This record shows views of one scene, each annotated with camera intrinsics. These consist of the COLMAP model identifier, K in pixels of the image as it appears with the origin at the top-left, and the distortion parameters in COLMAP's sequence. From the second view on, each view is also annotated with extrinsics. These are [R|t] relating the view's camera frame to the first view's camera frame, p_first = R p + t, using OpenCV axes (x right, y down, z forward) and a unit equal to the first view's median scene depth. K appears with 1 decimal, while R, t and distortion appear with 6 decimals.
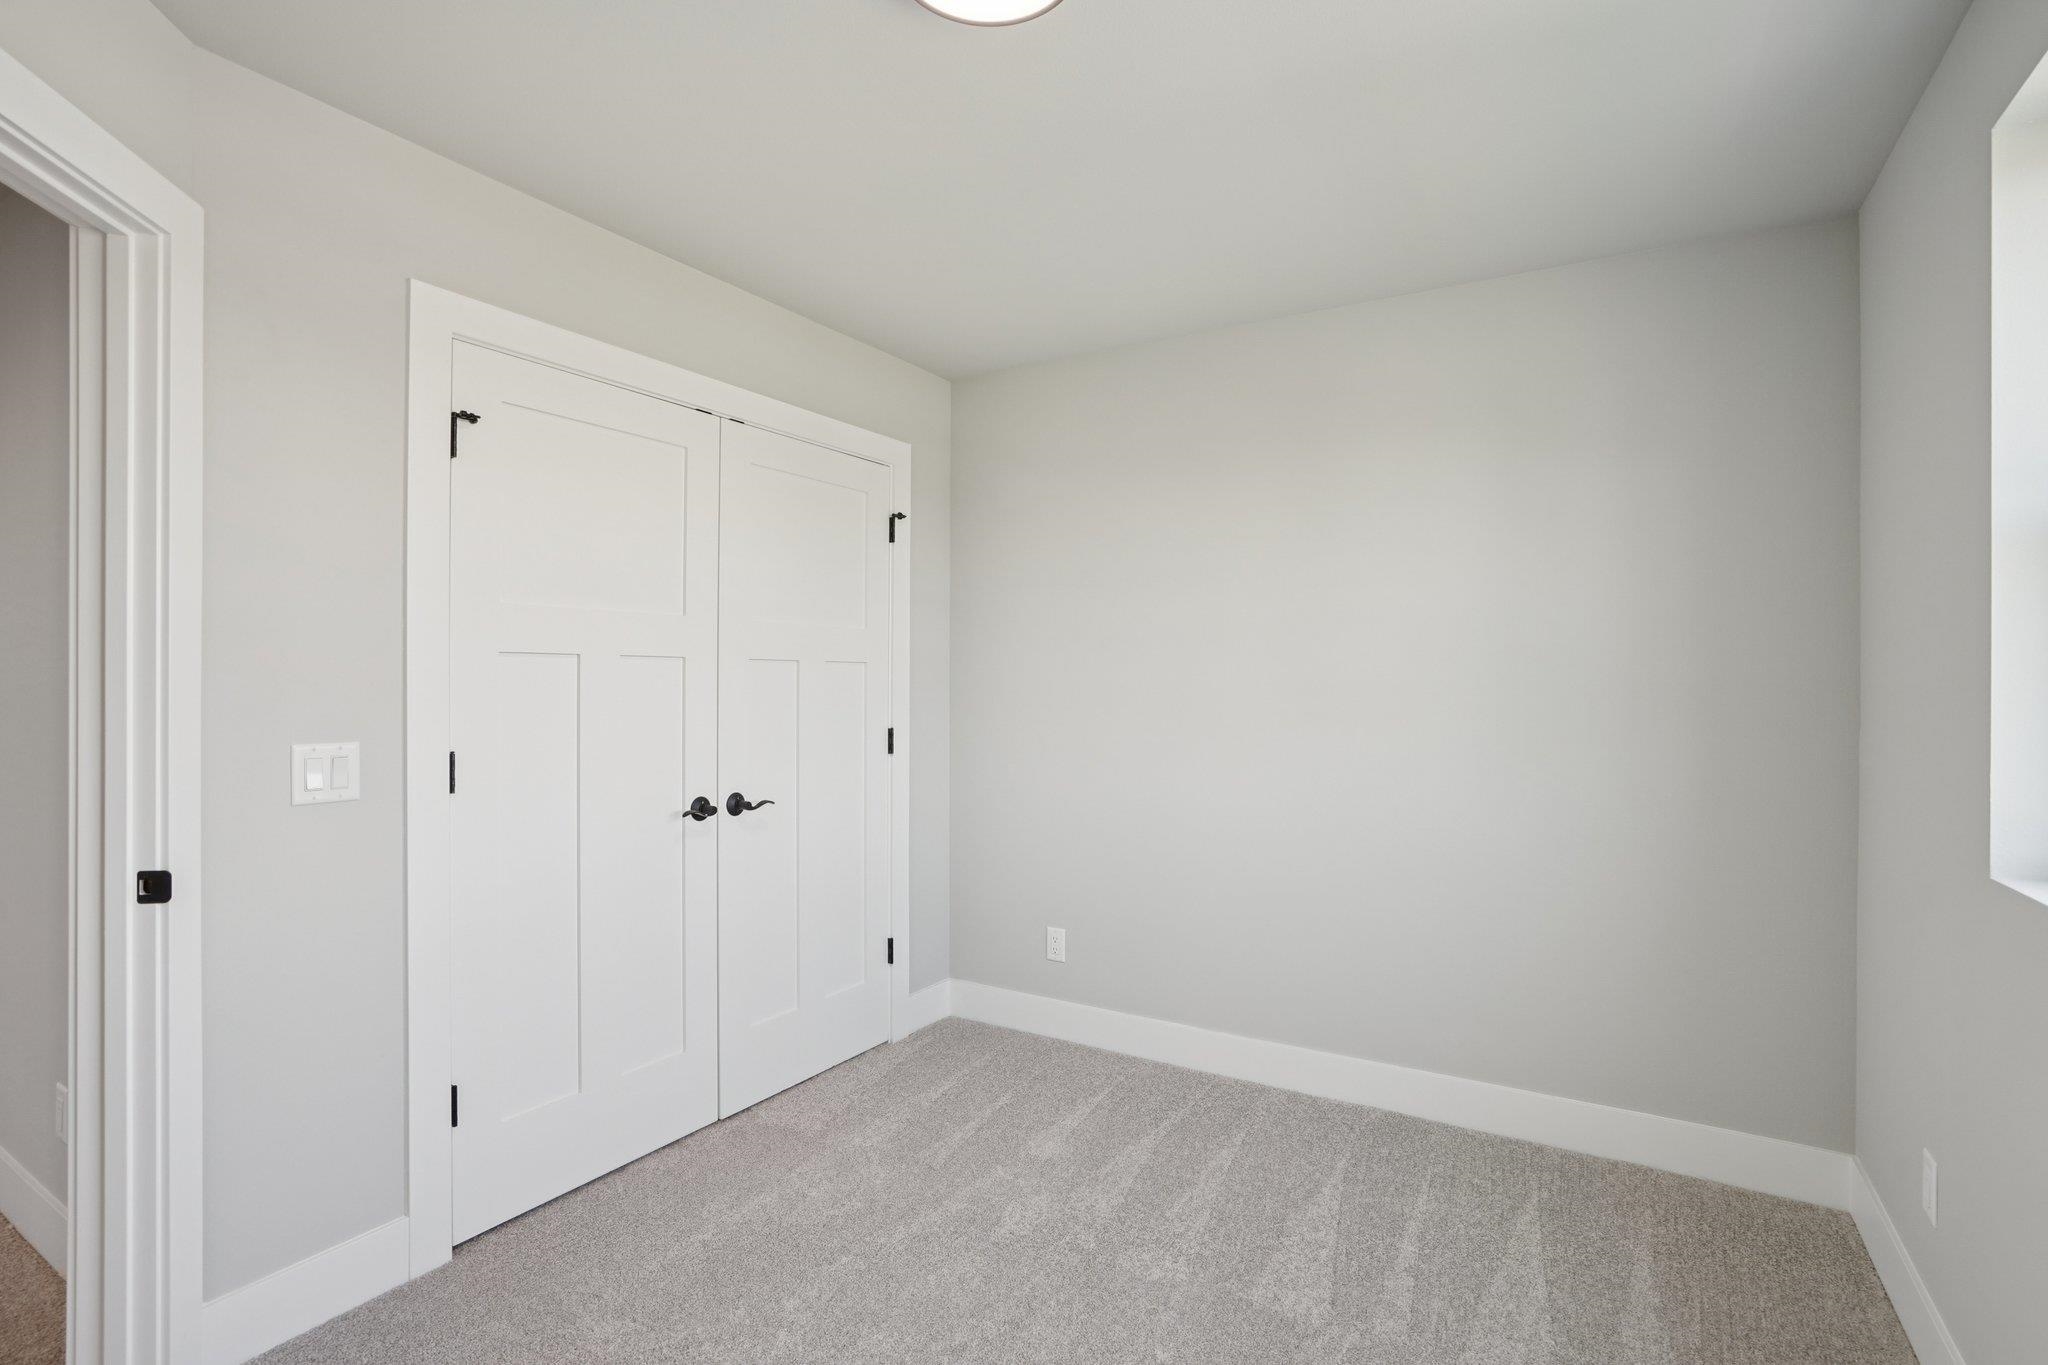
lens RADIAL K [[960.5, 0, 1024.0], [0, 960.5, 682.5], [0, 0, 1]] dist [-0.000411, -0.000035]
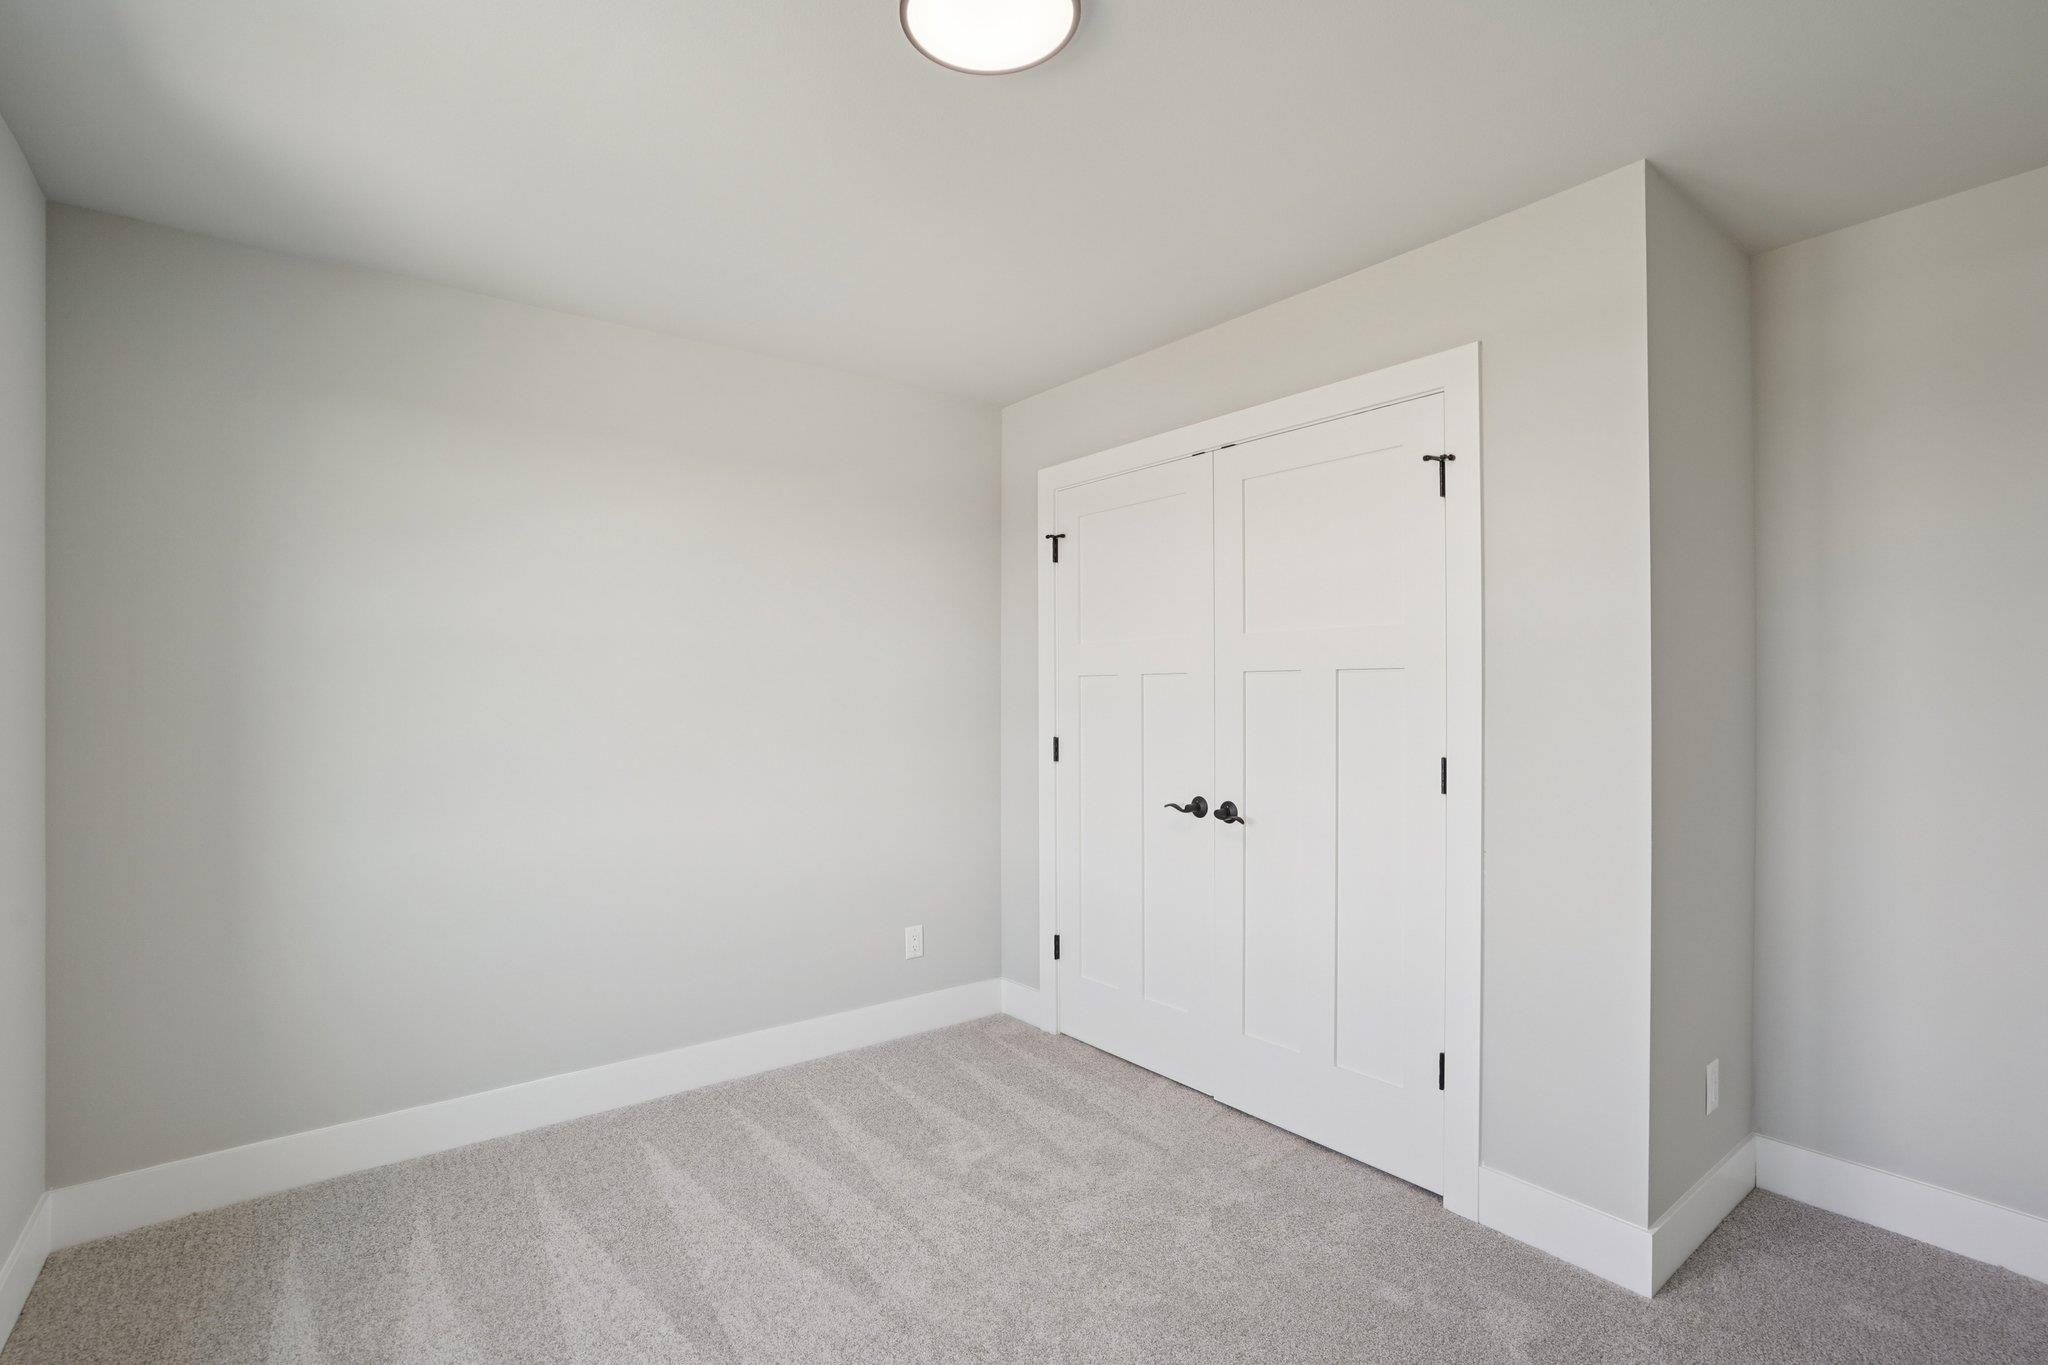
lens RADIAL K [[906.8, 0, 1024.0], [0, 906.8, 682.5], [0, 0, 1]] dist [-0.053904, 0.000021]
pose [[-0.339394, -0.012925, -0.940556, 0.727893], [-0.004418, 0.999916, -0.012146, -0.000658], [0.940634, 0.000033, -0.339423, 1.169177]]
